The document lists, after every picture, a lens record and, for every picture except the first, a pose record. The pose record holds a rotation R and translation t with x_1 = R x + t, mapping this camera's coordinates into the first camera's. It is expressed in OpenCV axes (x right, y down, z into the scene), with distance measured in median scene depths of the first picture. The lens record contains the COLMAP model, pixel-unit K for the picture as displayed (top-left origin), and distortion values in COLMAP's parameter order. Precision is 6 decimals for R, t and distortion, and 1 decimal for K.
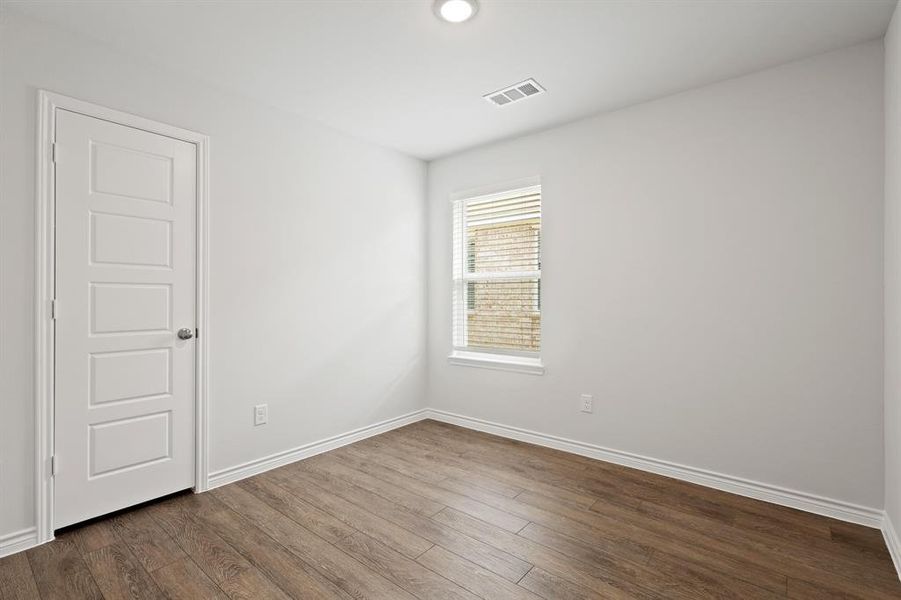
lens RADIAL K [[414.6, 0, 426.4], [0, 414.6, 291.8], [0, 0, 1]] dist [0.018773, -0.000340]
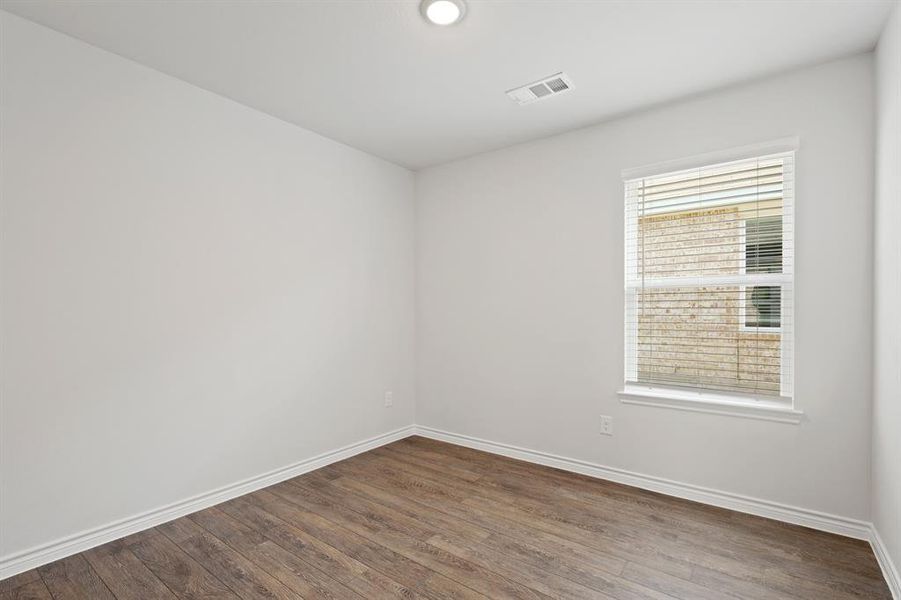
lens RADIAL K [[414.6, 0, 420.8], [0, 414.6, 307.9], [0, 0, 1]] dist [0.018773, -0.000340]
pose [[0.997610, 0.008490, 0.068572, -0.416127], [-0.009096, 0.999922, 0.008537, 0.005105], [-0.068495, -0.009140, 0.997610, 0.353743]]
